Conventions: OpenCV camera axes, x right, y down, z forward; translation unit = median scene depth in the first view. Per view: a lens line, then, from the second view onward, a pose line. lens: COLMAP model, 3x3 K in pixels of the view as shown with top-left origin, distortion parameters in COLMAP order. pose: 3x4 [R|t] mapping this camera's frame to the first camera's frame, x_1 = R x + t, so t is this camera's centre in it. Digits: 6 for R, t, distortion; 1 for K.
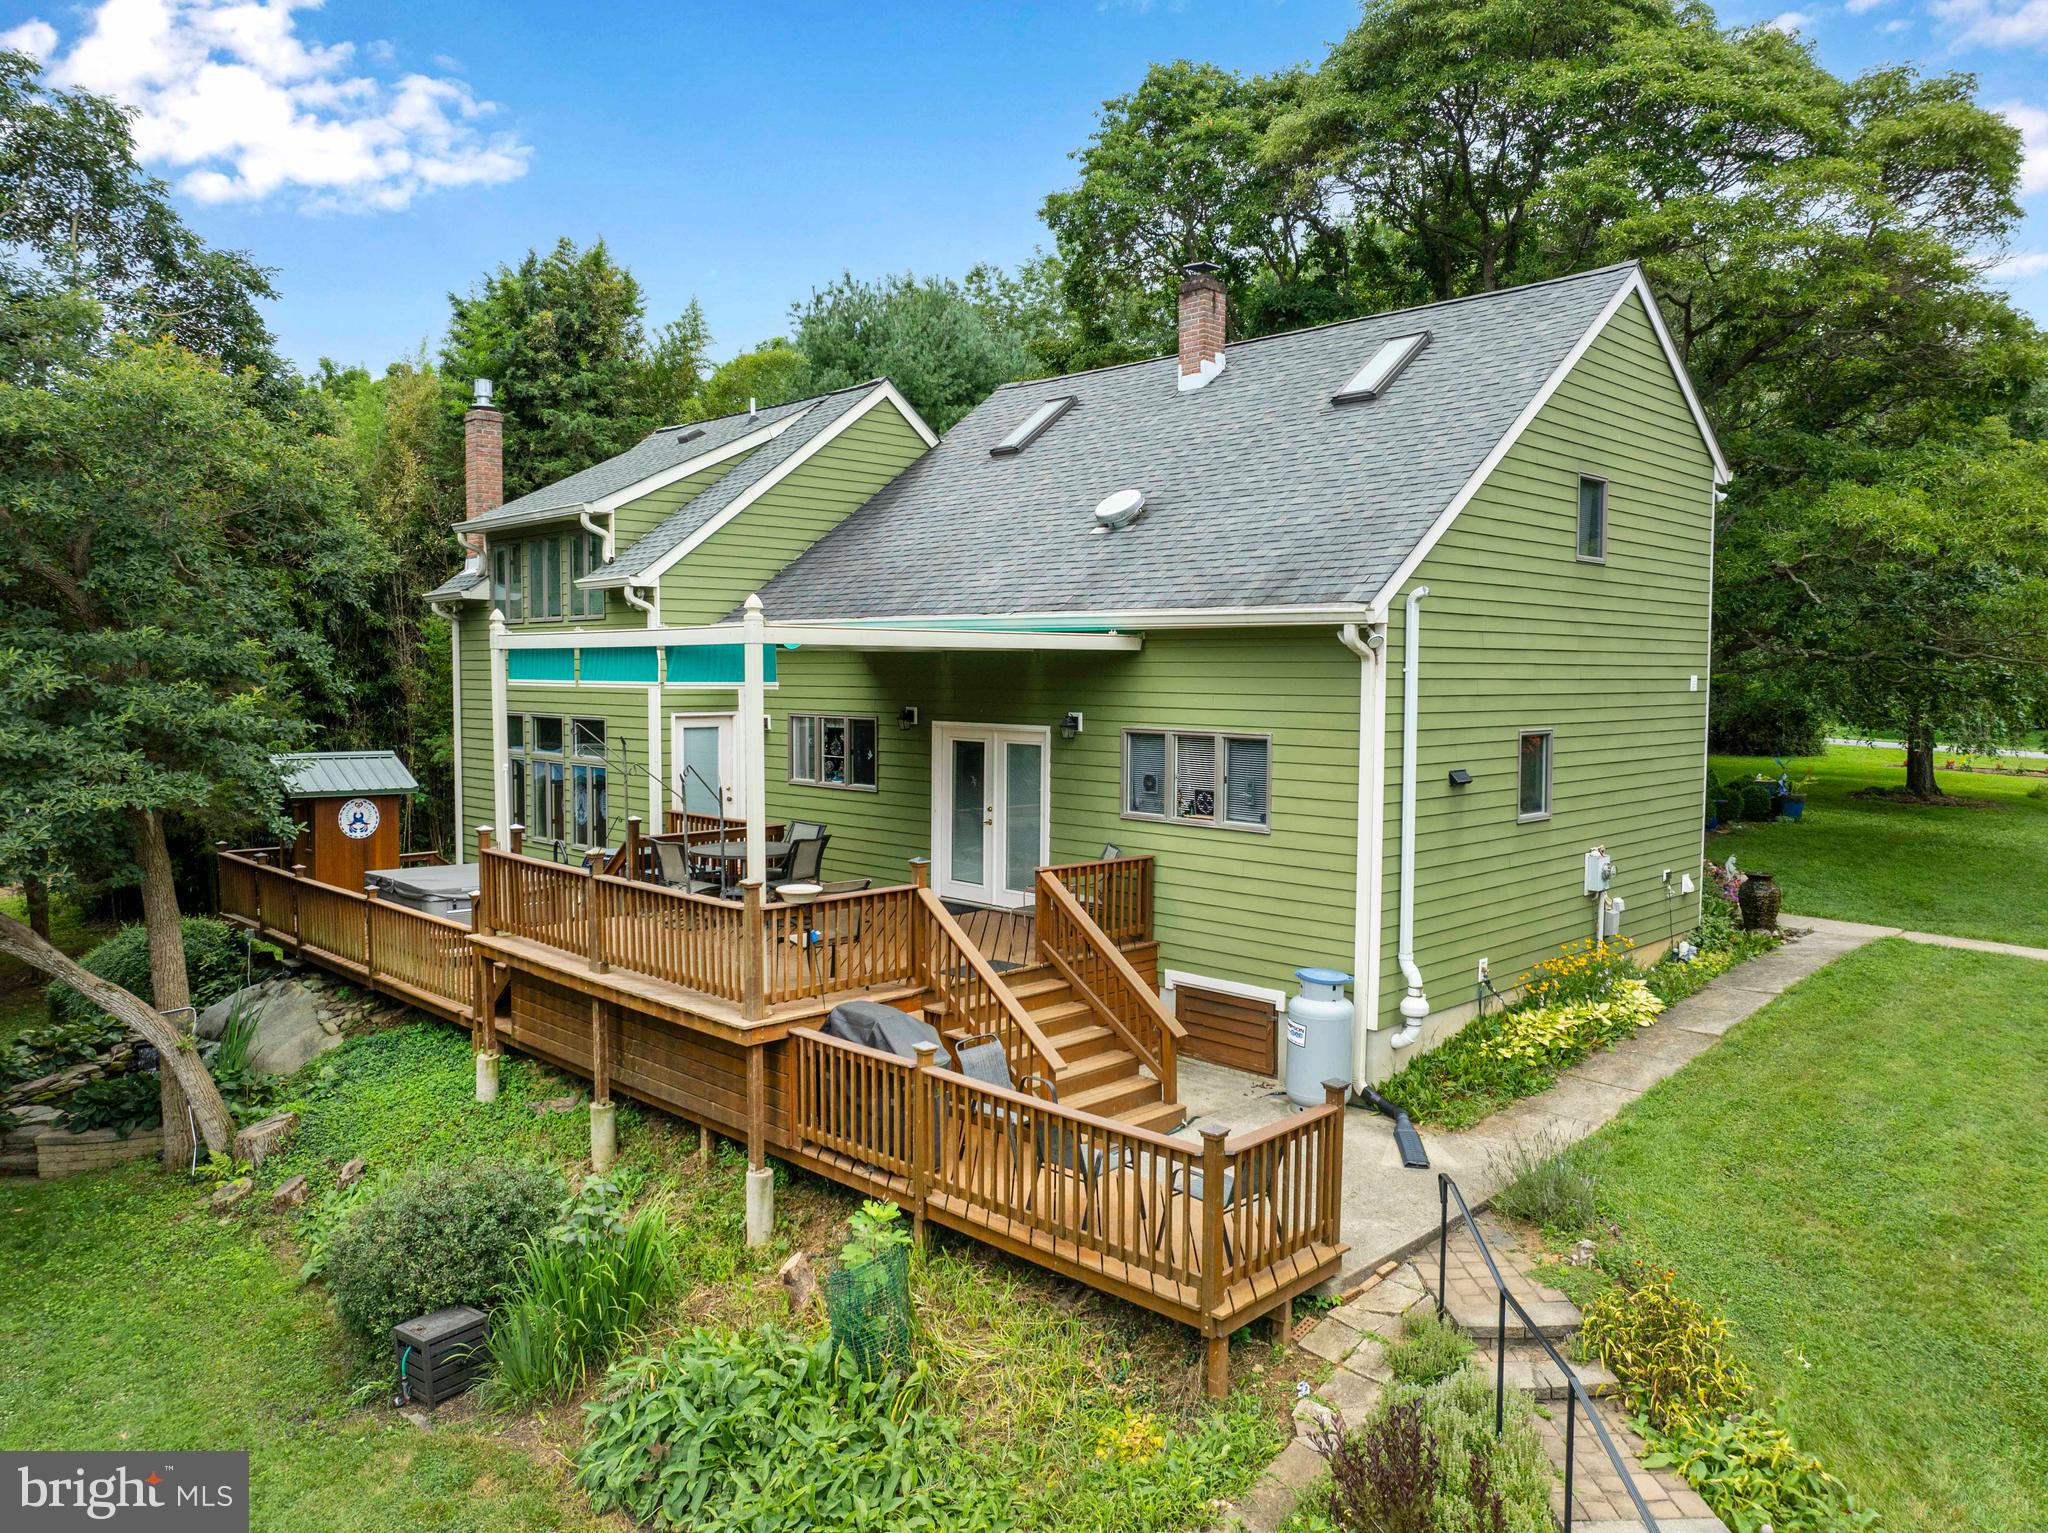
lens RADIAL K [[1440.1, 0, 1033.8], [0, 1440.1, 757.0], [0, 0, 1]] dist [-0.005208, -0.053530]
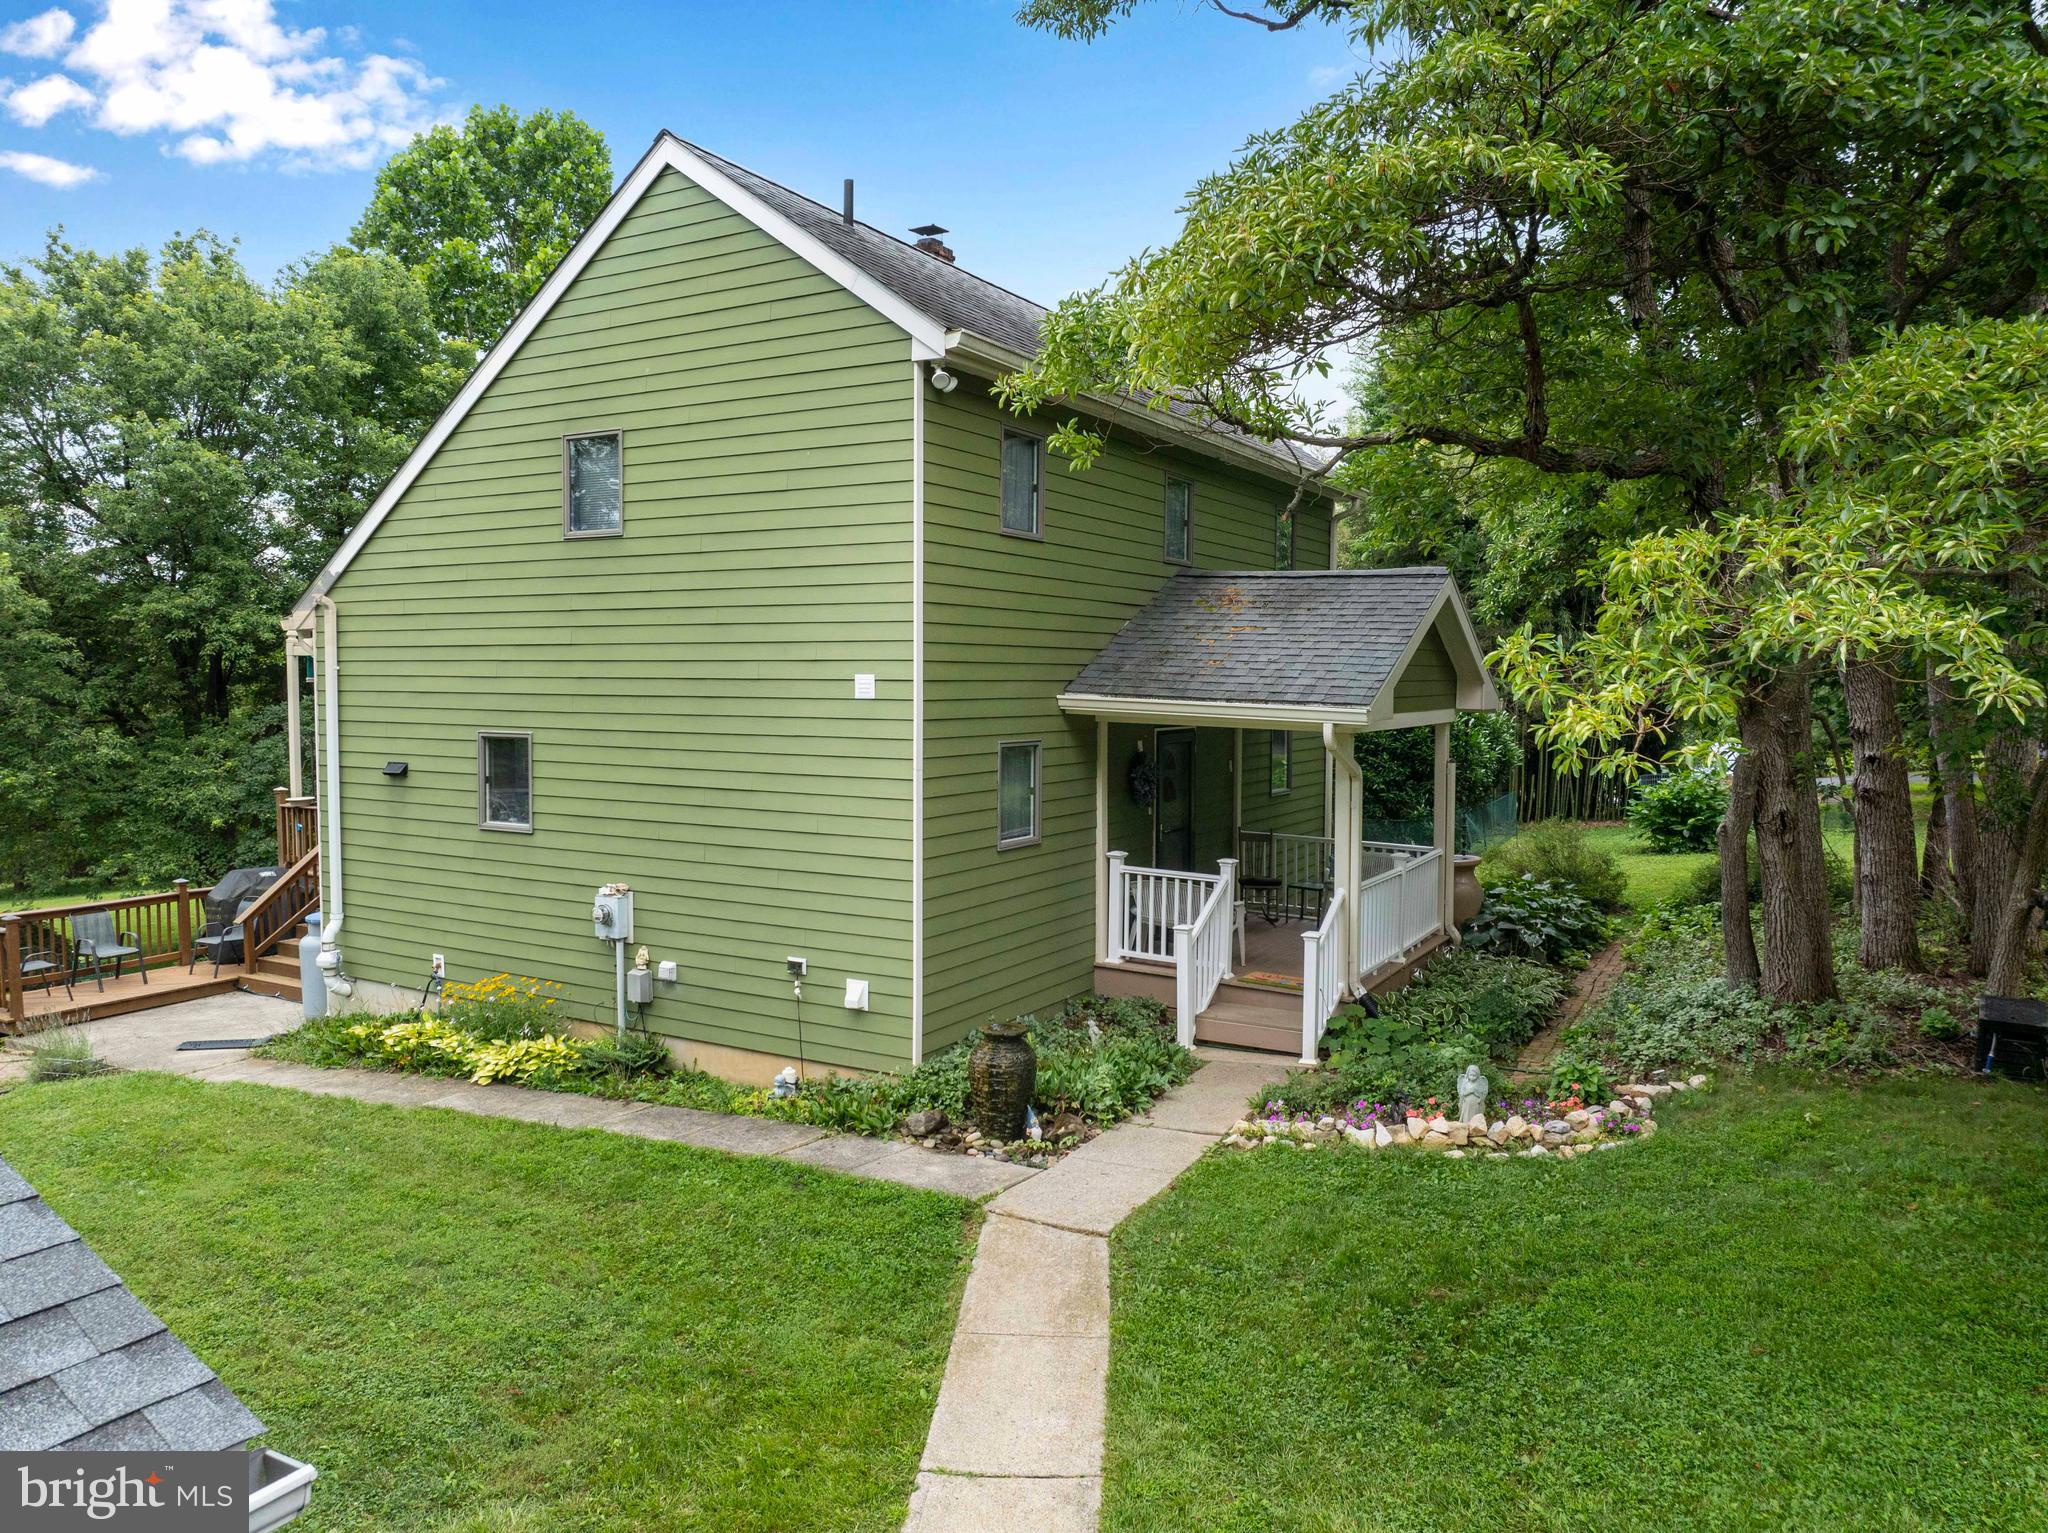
lens RADIAL K [[1440.1, 0, 1033.8], [0, 1440.1, 757.0], [0, 0, 1]] dist [-0.005208, -0.053530]
pose [[0.253174, 0.049926, -0.966132, 1.342898], [-0.064314, 0.997327, 0.034685, -0.056968], [0.965281, 0.053354, 0.255709, 1.104782]]
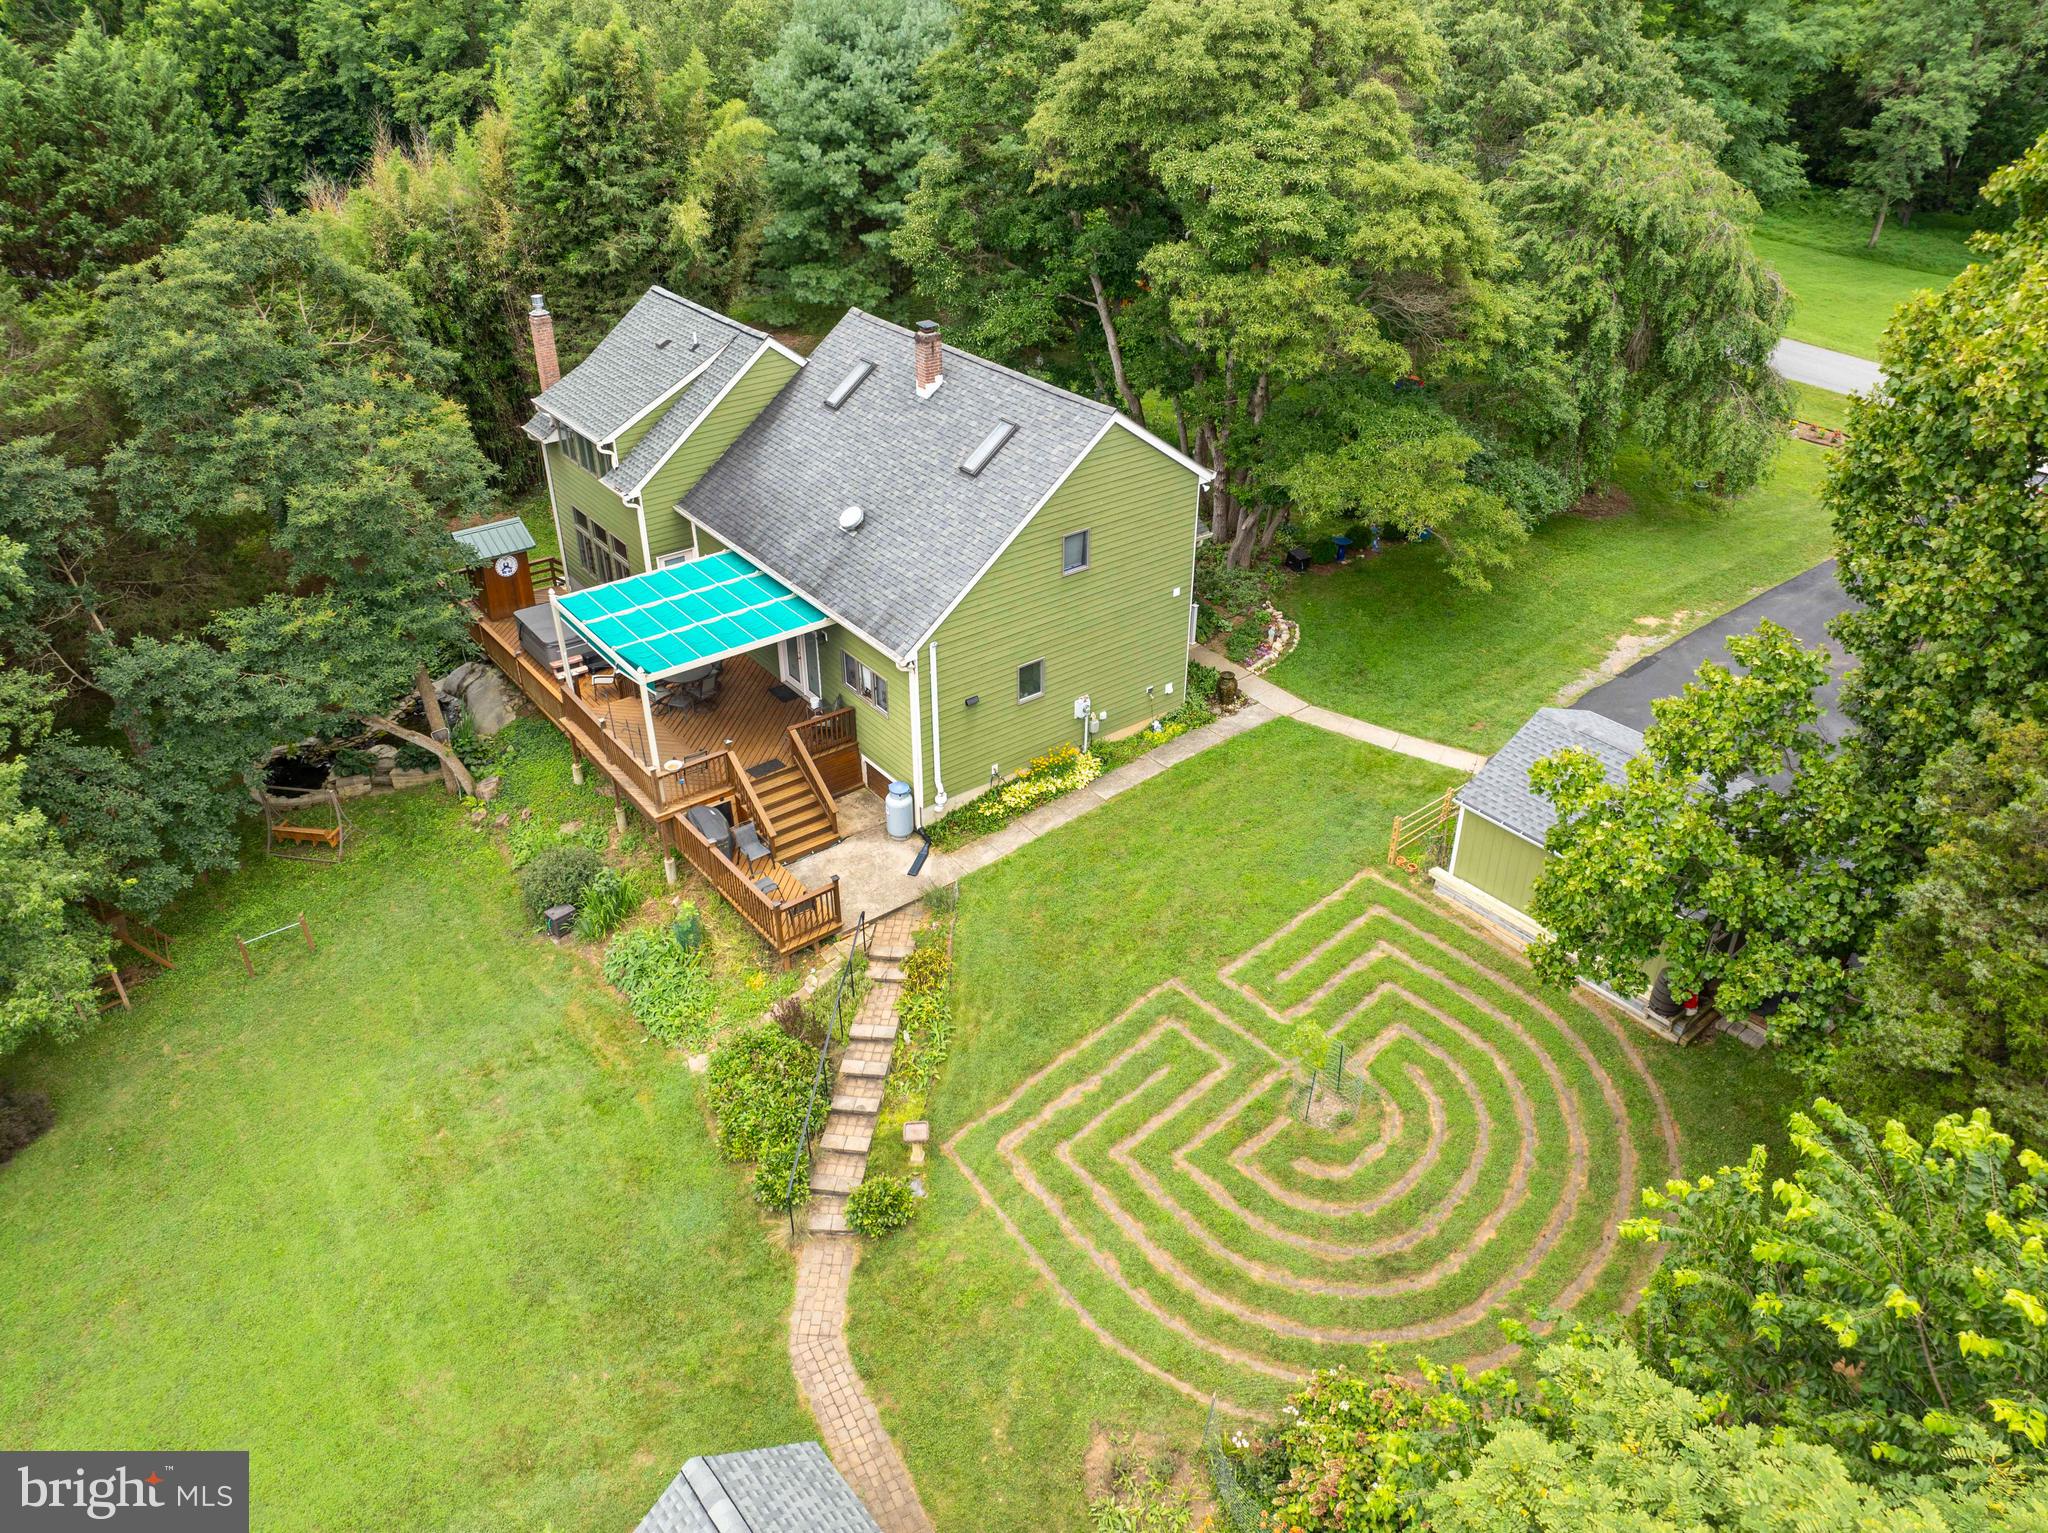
lens RADIAL K [[1440.1, 0, 1033.8], [0, 1440.1, 757.0], [0, 0, 1]] dist [-0.005208, -0.053530]
pose [[0.992280, 0.063439, -0.106563, 0.594126], [-0.005928, 0.882542, 0.470197, -0.899171], [0.123875, -0.465935, 0.876105, -0.922696]]
